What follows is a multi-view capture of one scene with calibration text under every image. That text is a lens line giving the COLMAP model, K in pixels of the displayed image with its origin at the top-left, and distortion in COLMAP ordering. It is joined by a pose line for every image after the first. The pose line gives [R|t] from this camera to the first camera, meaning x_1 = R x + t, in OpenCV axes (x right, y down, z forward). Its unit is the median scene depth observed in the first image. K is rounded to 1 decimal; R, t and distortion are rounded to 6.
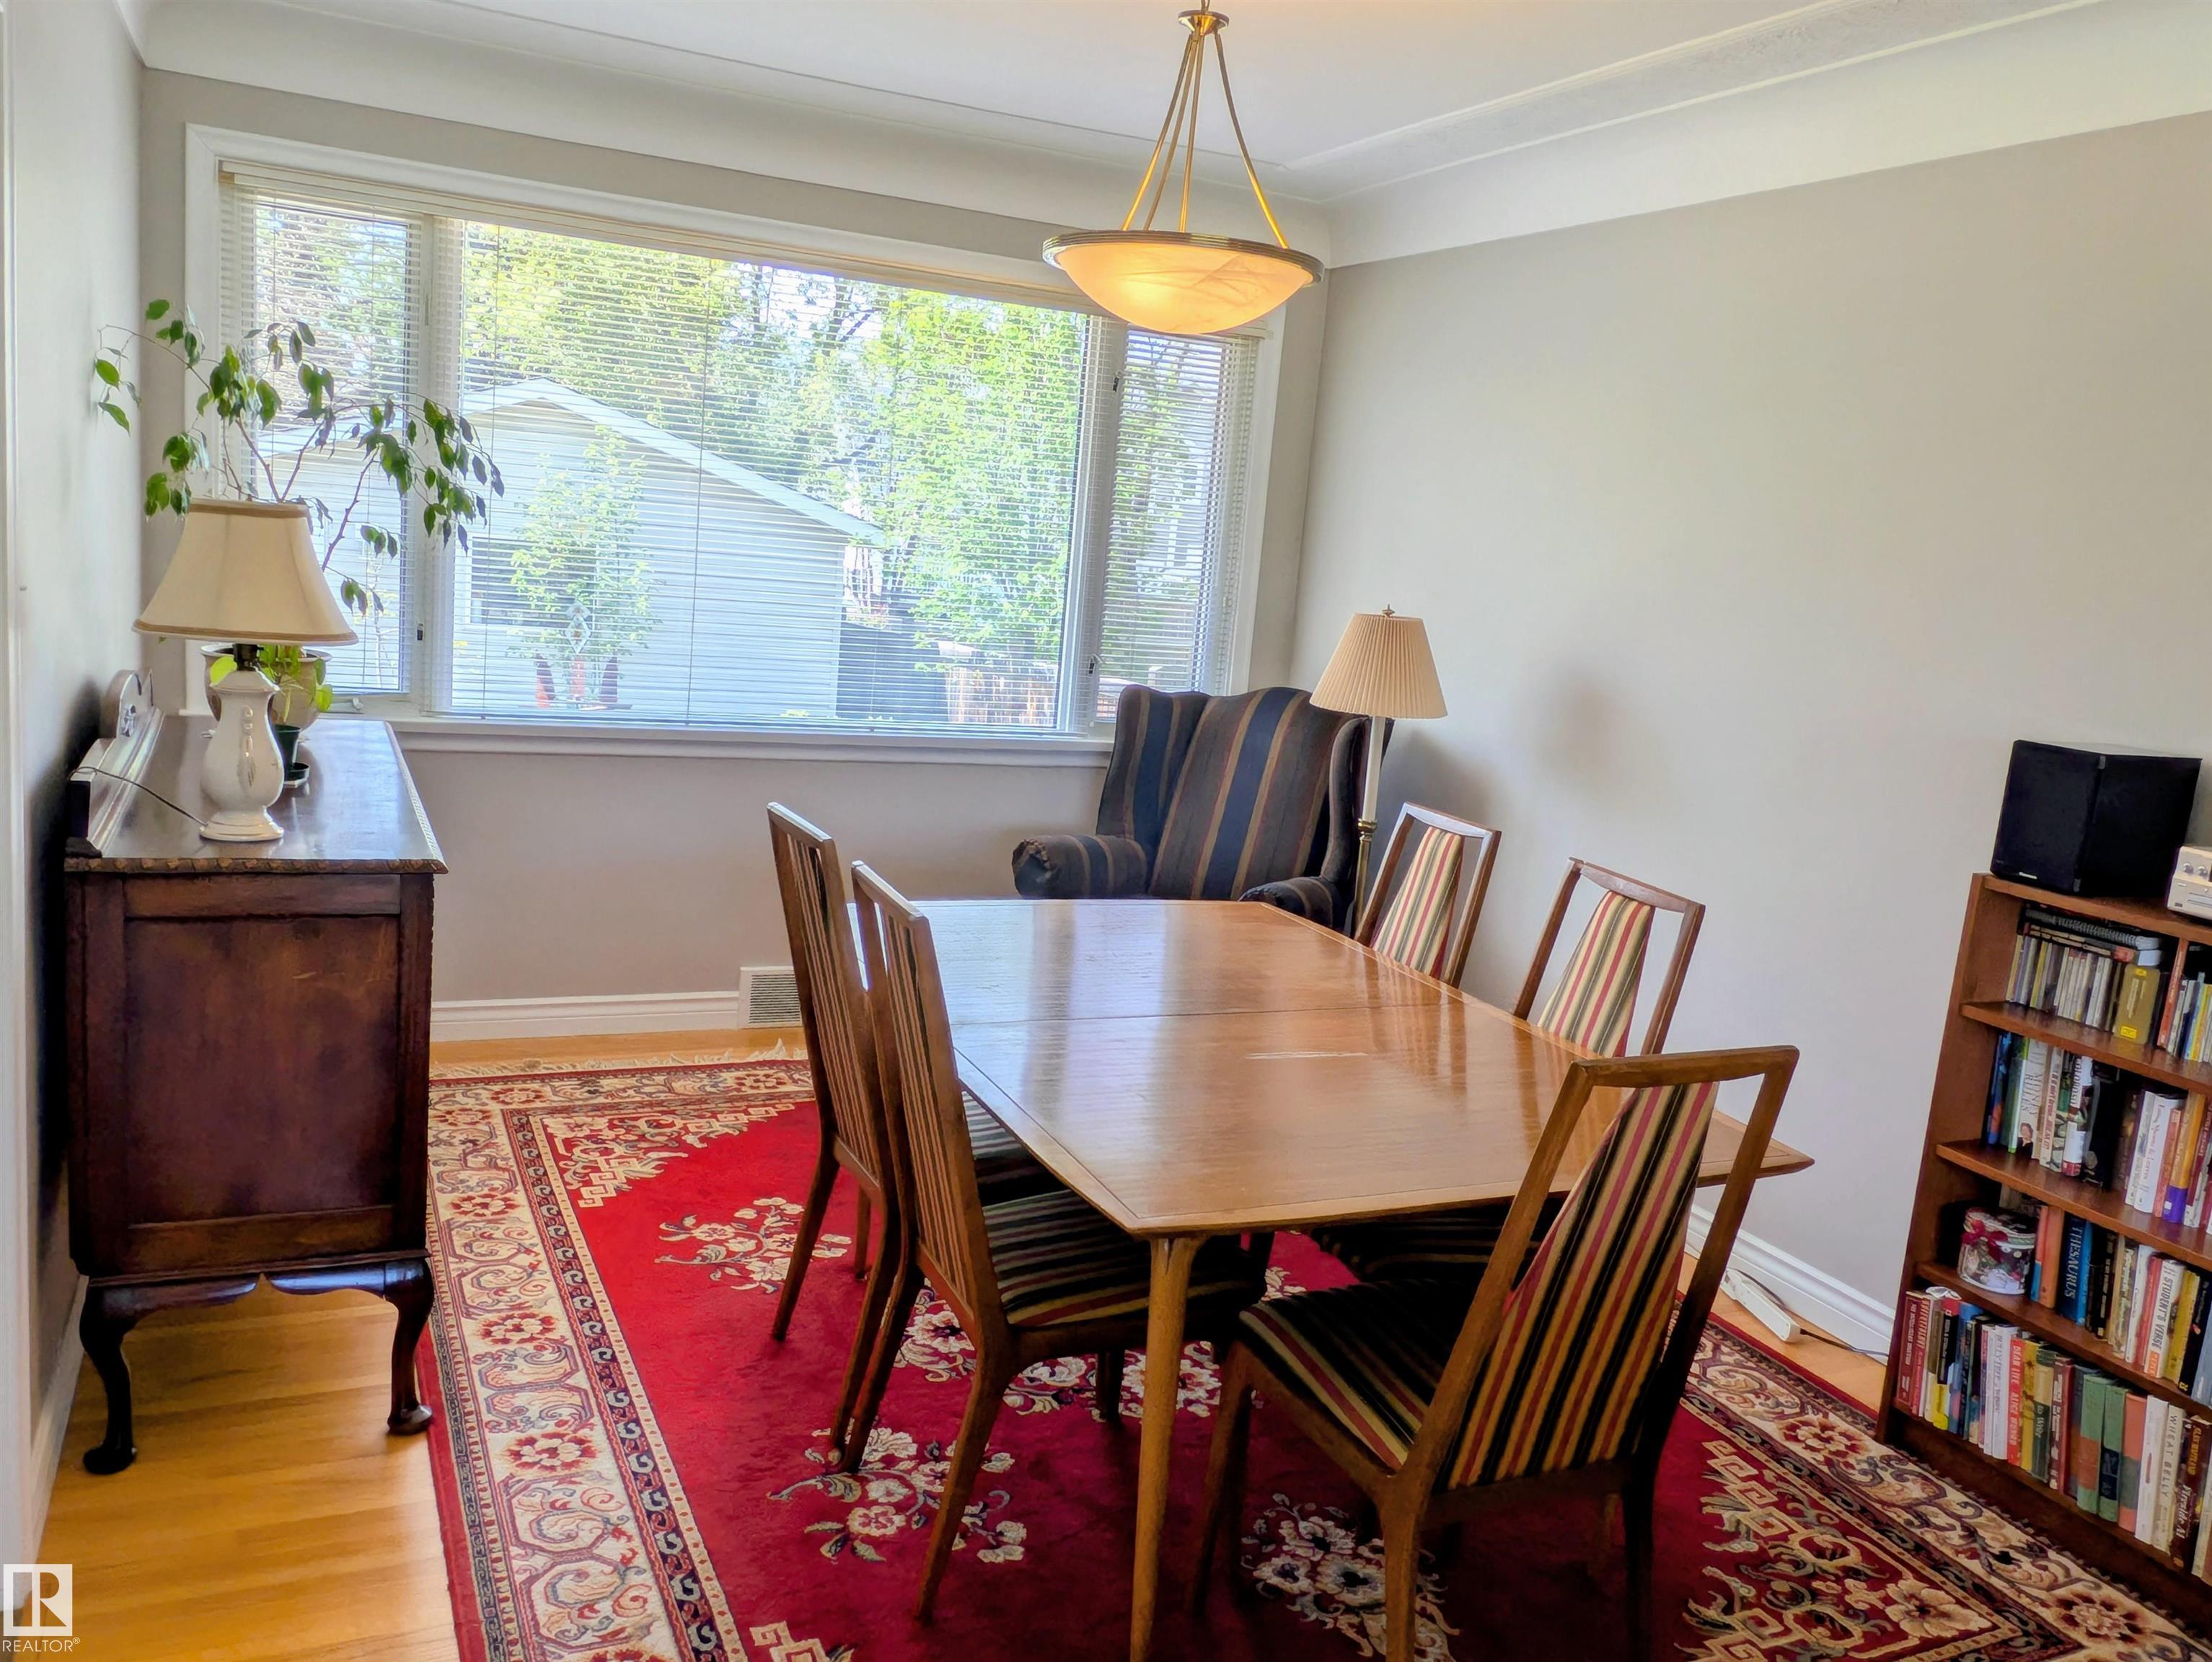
lens RADIAL K [[1719.9, 0, 1106.0], [0, 1719.9, 831.0], [0, 0, 1]] dist [-0.002422, 0.004071]
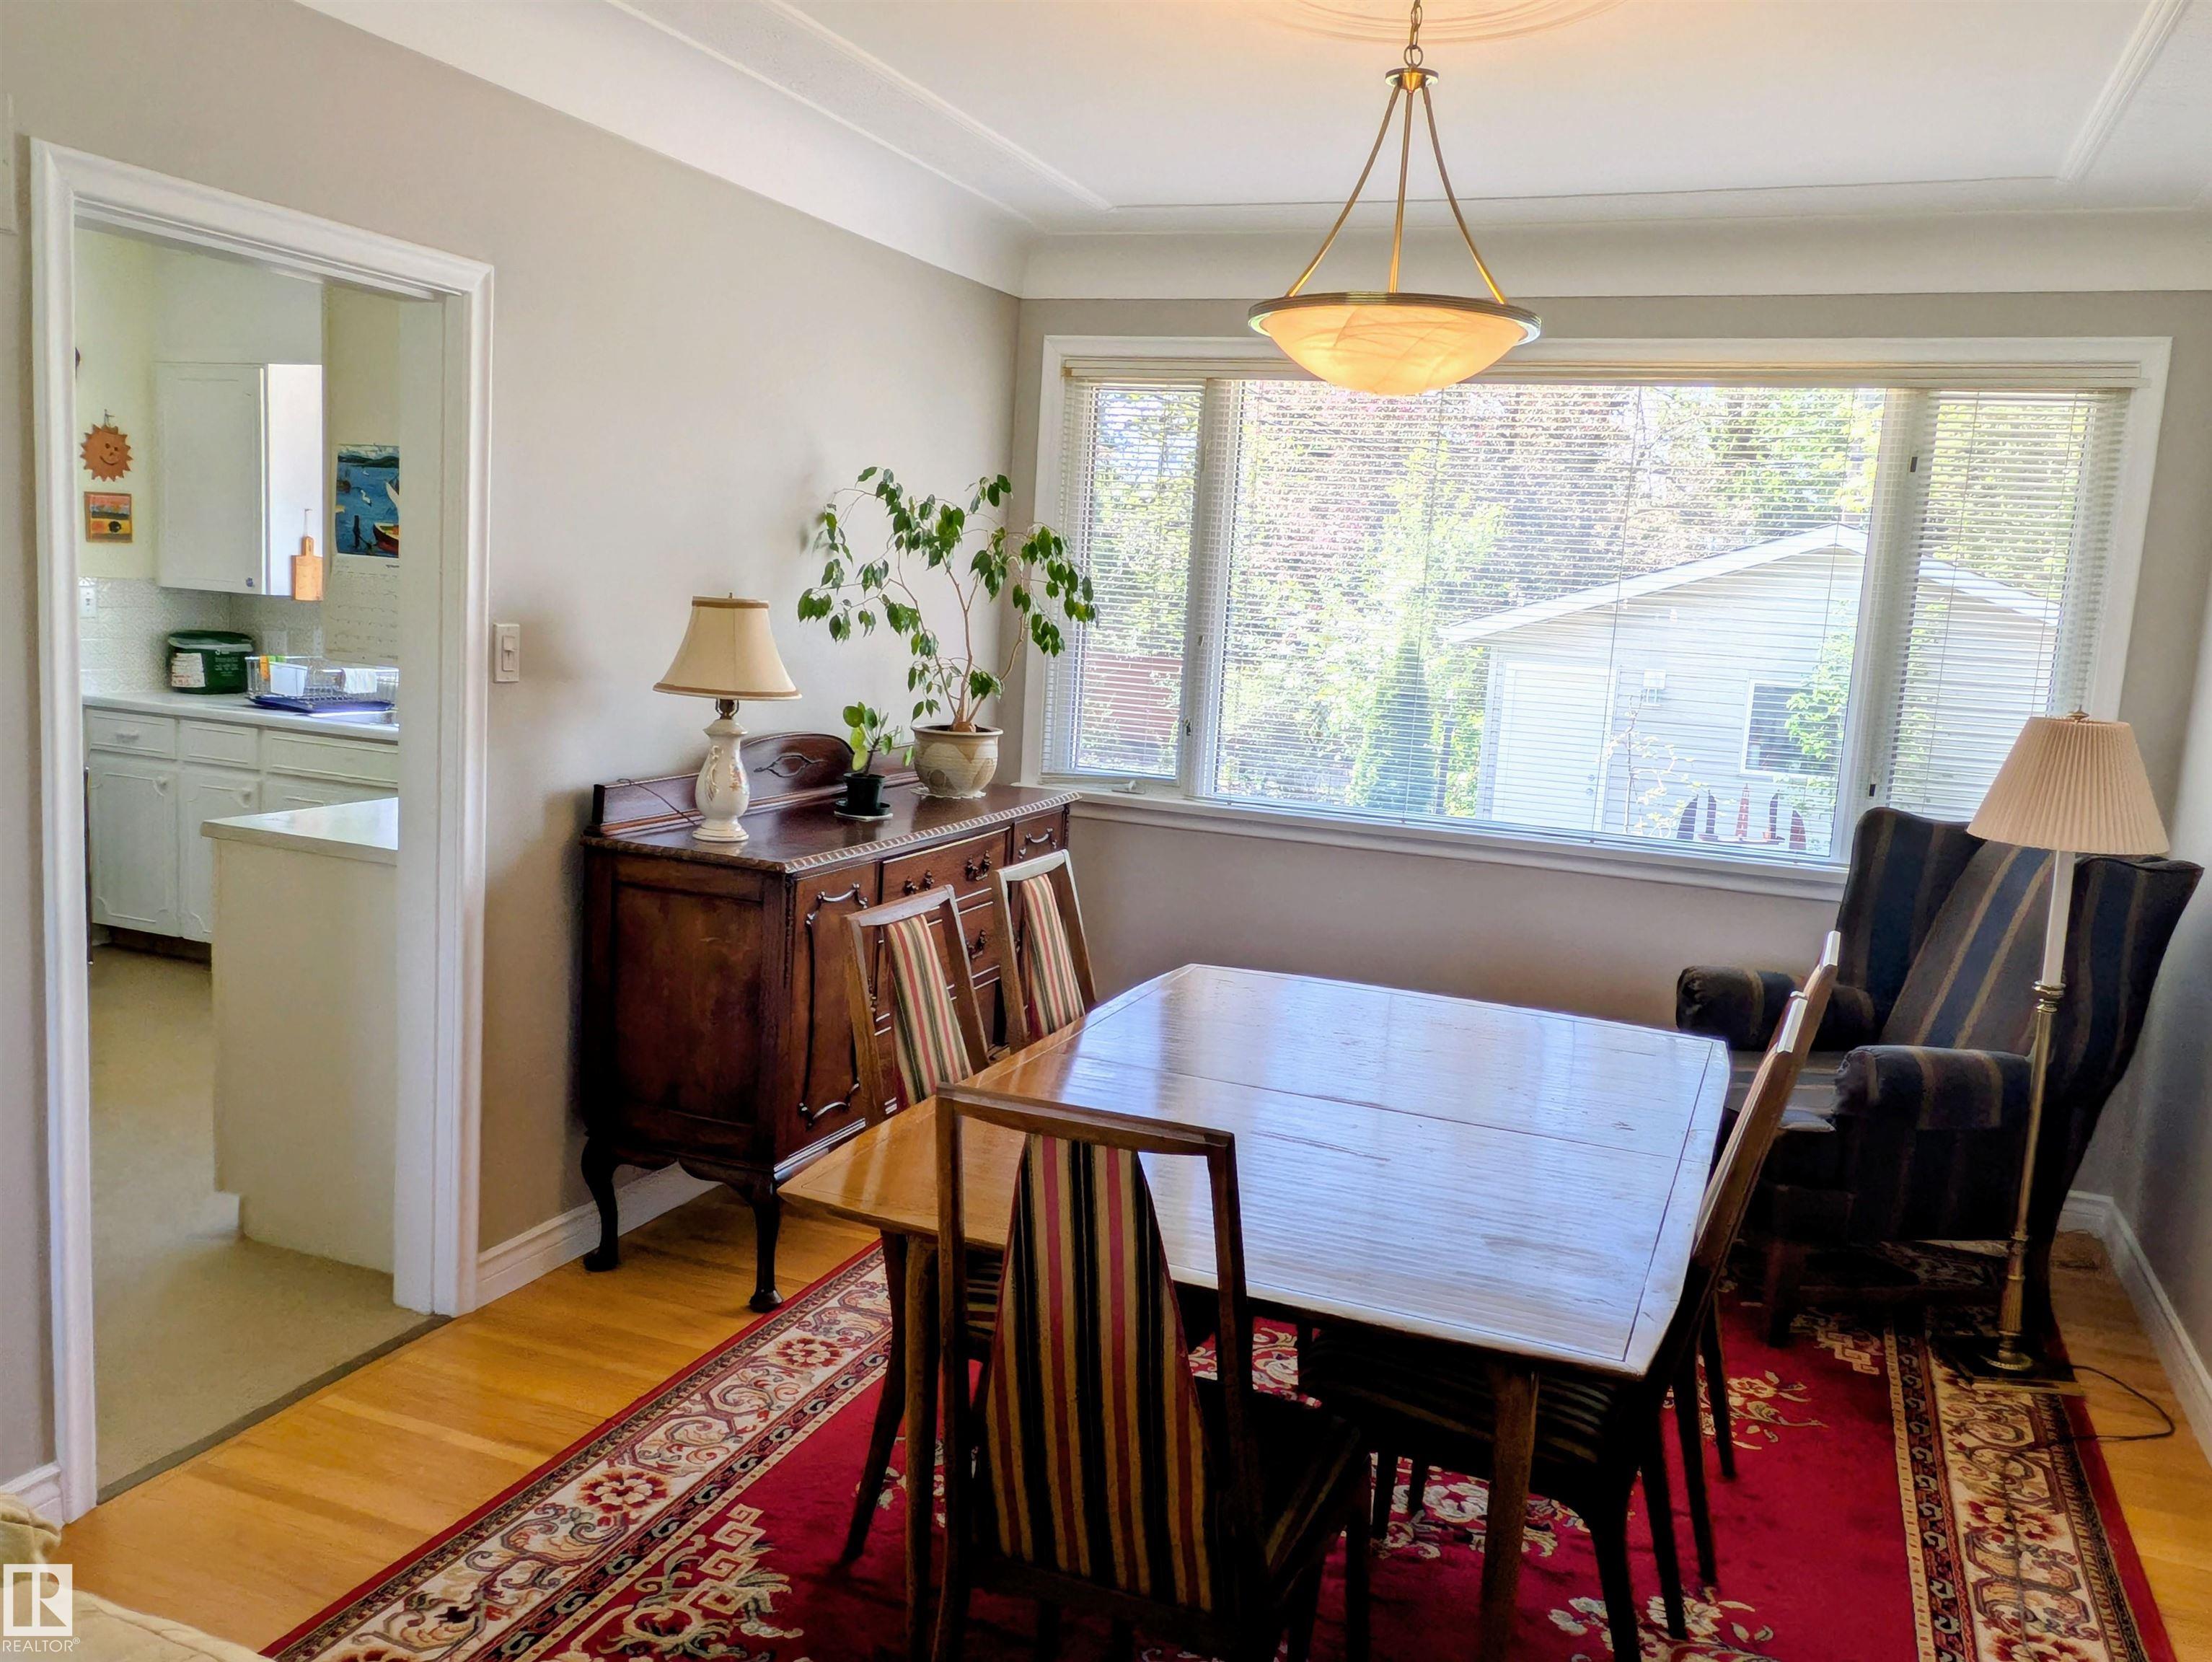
lens RADIAL K [[1719.9, 0, 1106.0], [0, 1719.9, 831.0], [0, 0, 1]] dist [-0.002422, 0.004071]
pose [[0.682703, 0.054669, -0.728648, 0.709511], [-0.123096, 0.991550, -0.040940, 0.015417], [0.720253, 0.117644, 0.683664, 0.272562]]
